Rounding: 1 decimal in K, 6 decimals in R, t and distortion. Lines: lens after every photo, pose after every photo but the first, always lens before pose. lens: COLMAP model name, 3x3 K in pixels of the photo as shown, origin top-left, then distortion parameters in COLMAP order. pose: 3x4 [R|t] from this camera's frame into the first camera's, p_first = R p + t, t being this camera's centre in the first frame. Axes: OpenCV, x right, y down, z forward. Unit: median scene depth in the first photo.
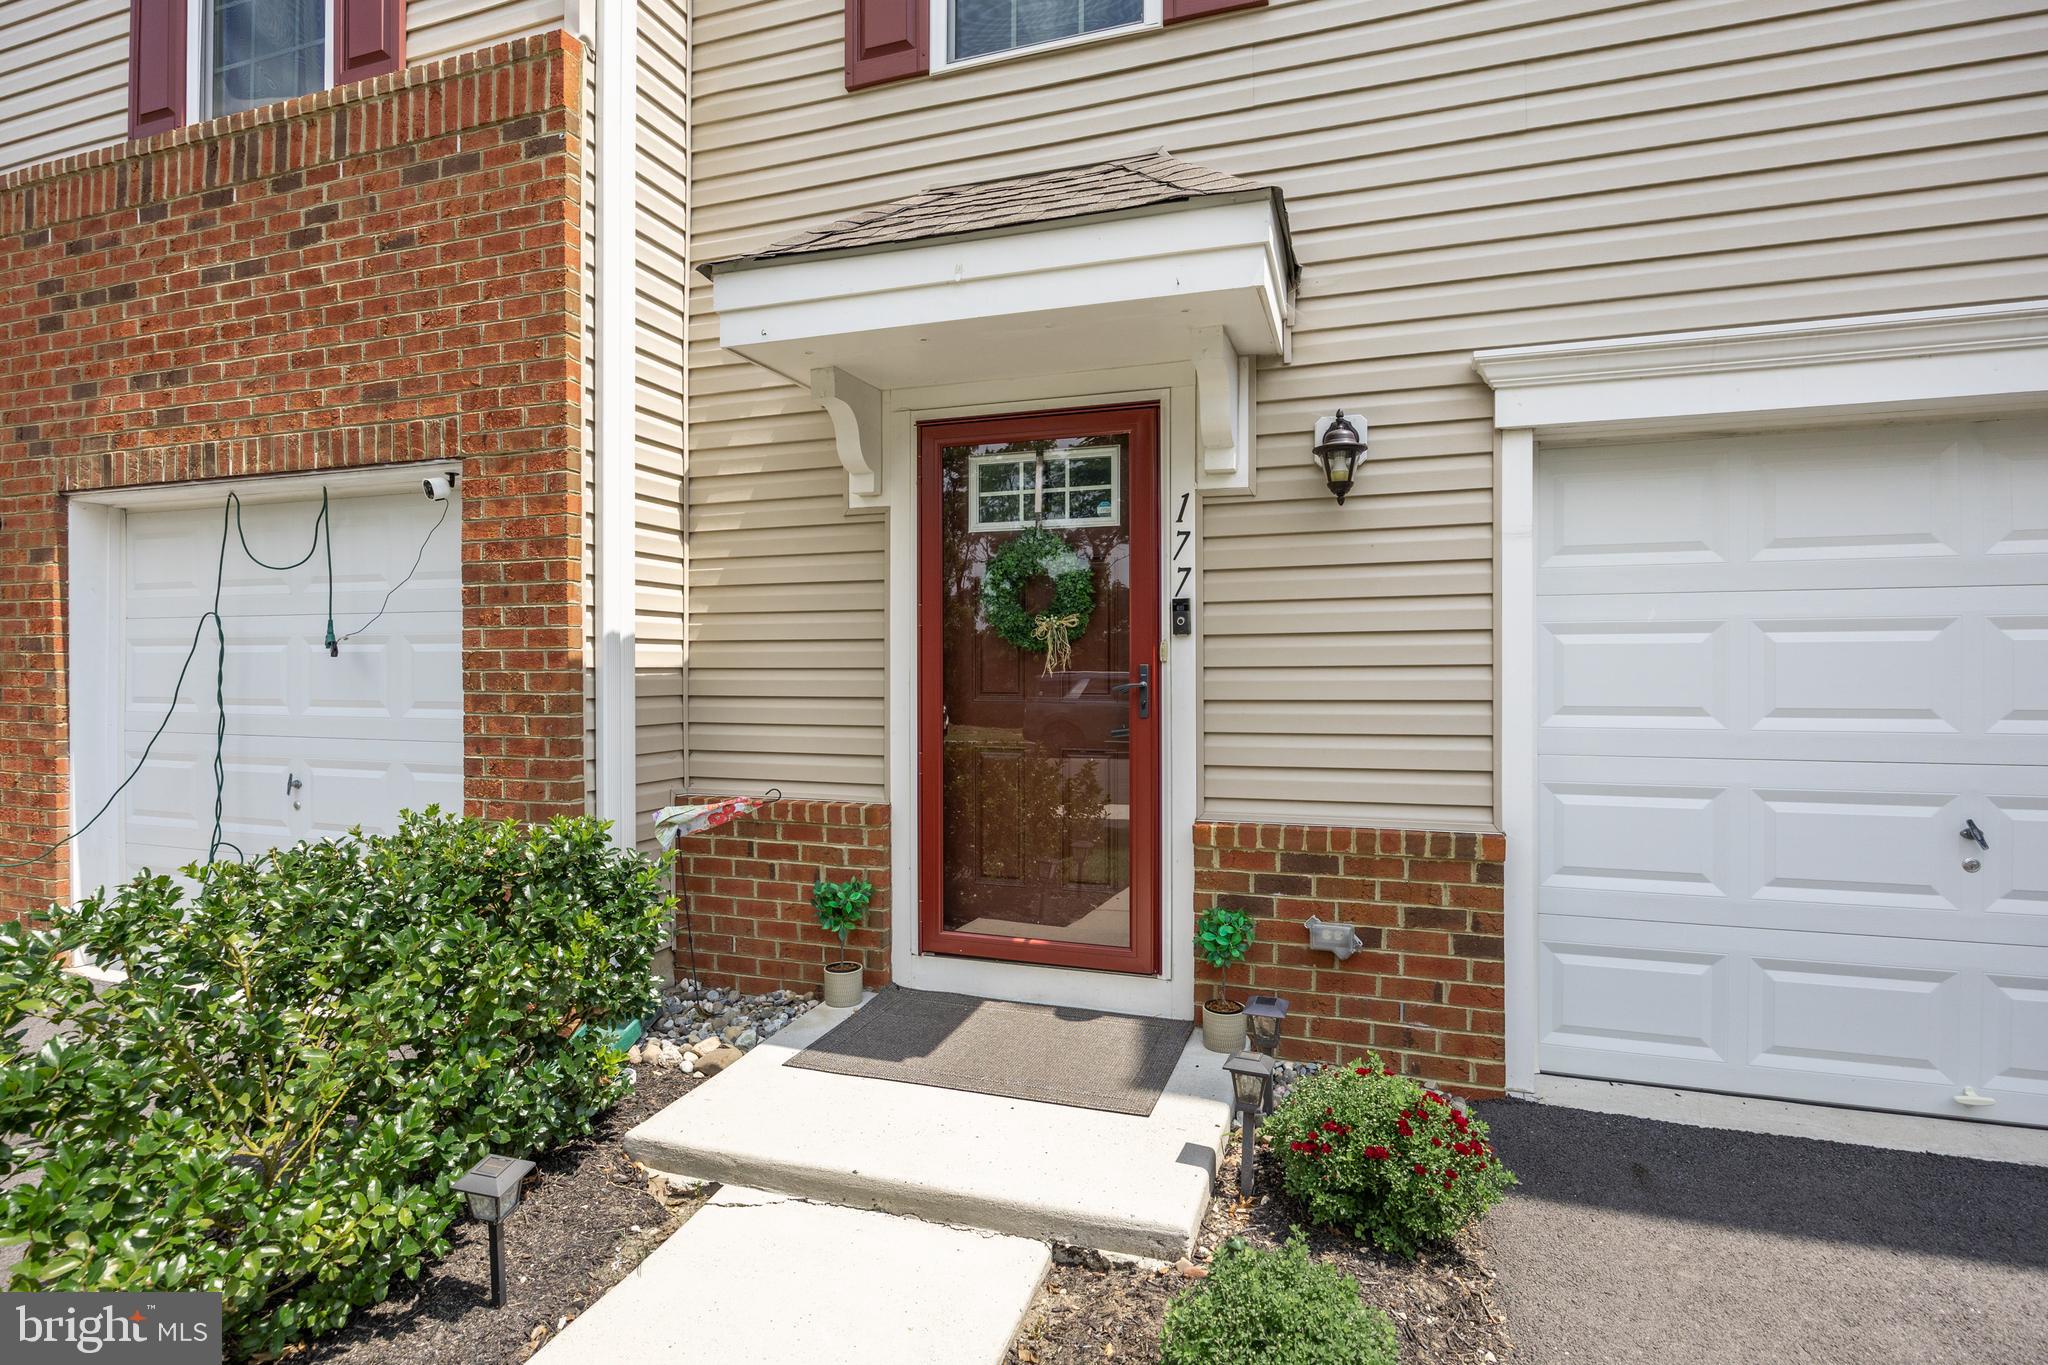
lens RADIAL K [[874.7, 0, 1109.1], [0, 874.7, 636.7], [0, 0, 1]] dist [-0.009987, -0.000289]
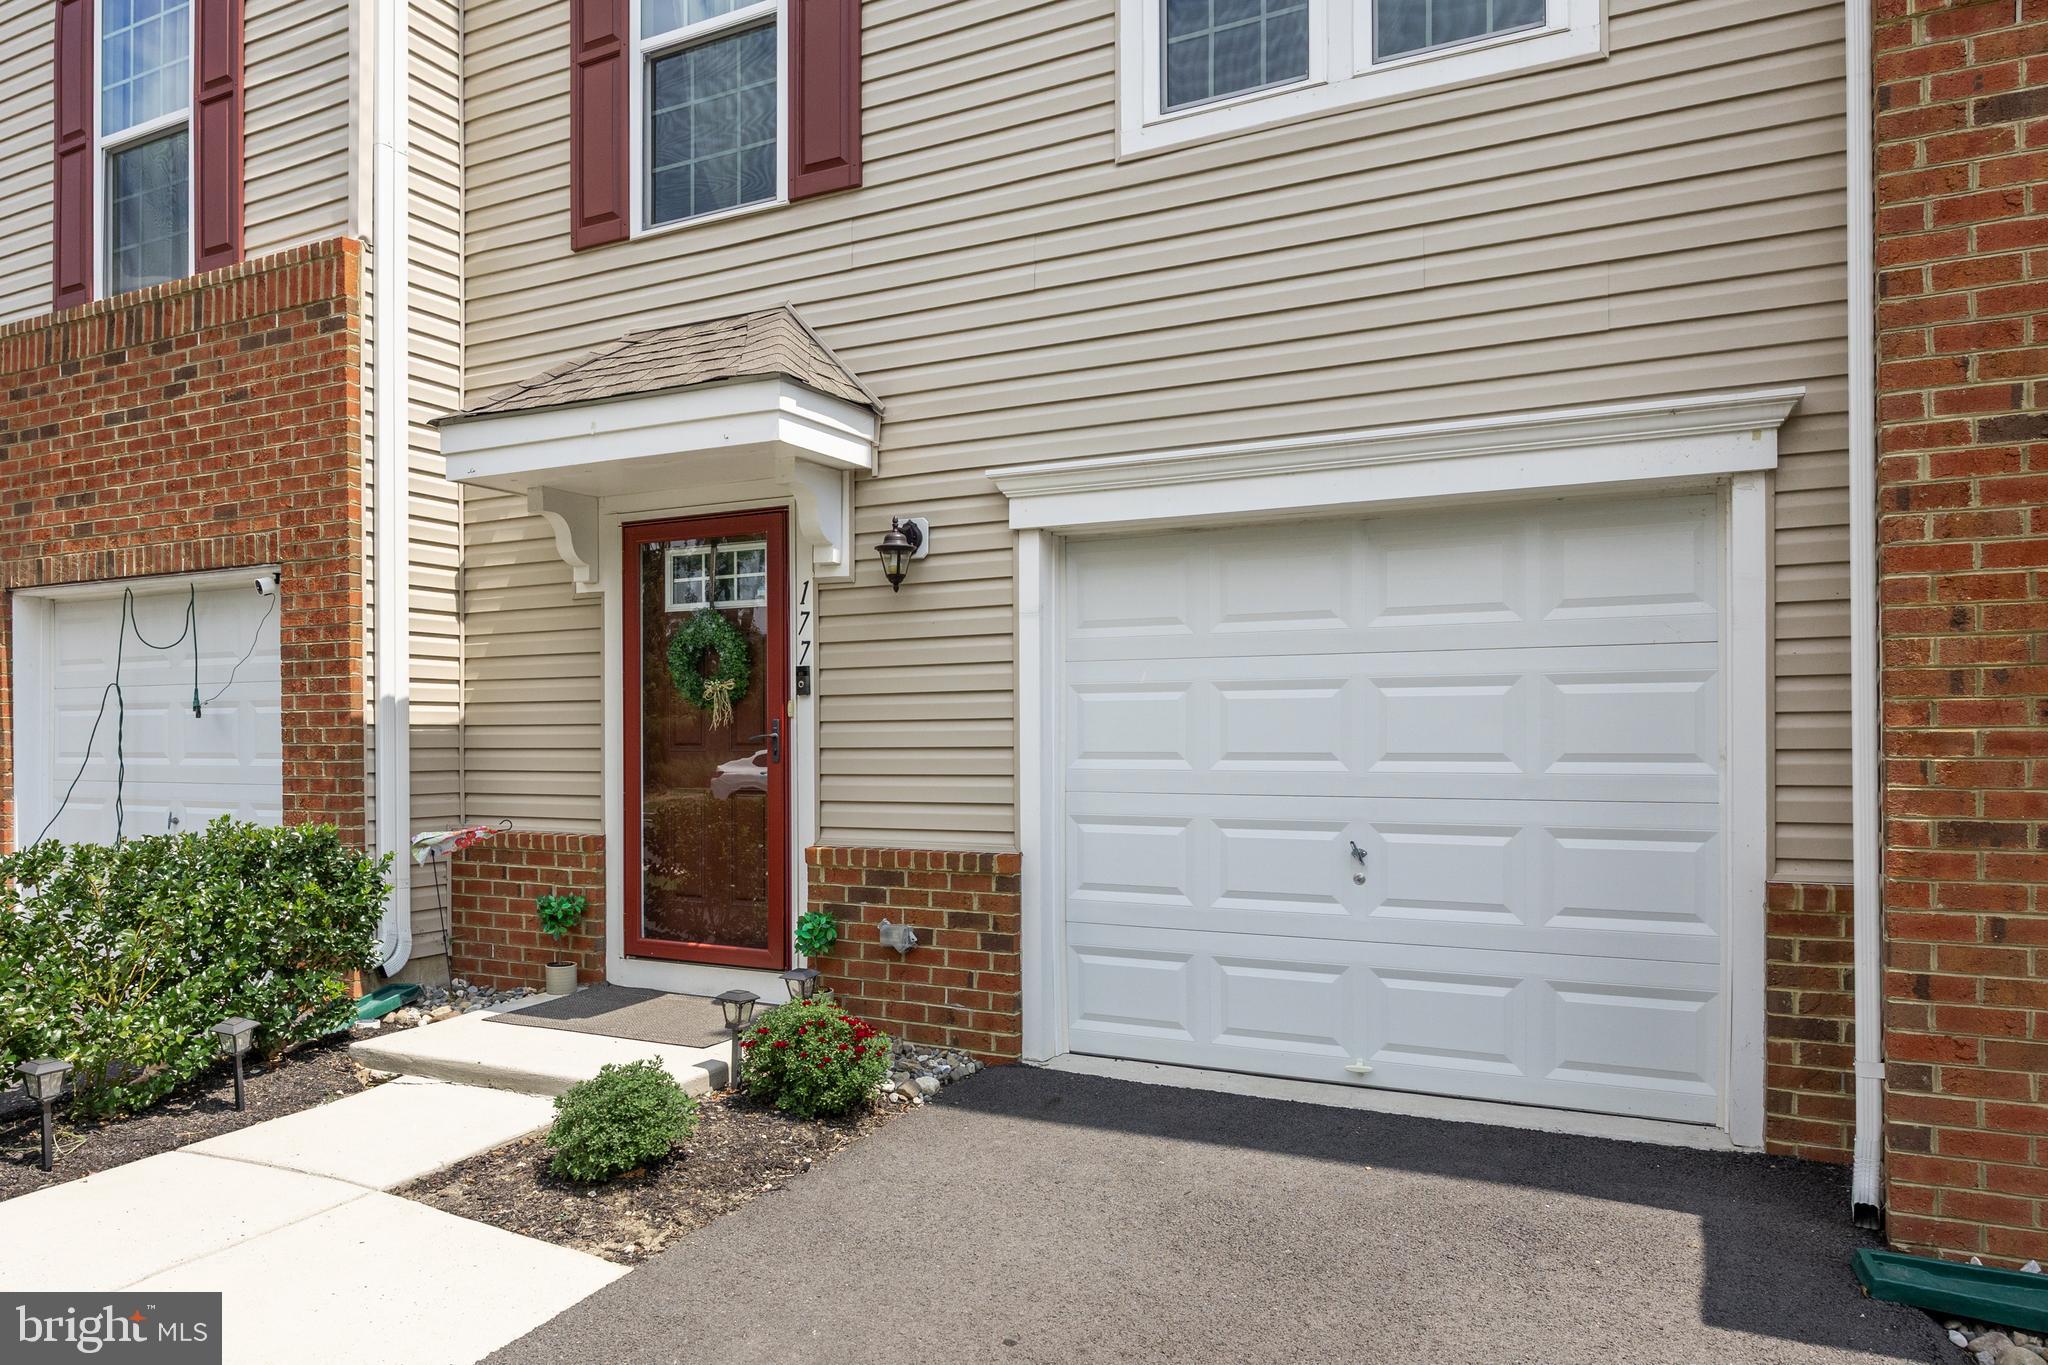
lens RADIAL K [[1072.9, 0, 1022.8], [0, 1072.9, 686.5], [0, 0, 1]] dist [-0.008425, -0.000243]
pose [[0.992404, -0.008824, -0.122702, 0.556039], [0.007958, 0.999940, -0.007544, -0.000849], [0.122761, 0.006511, 0.992415, -0.450403]]
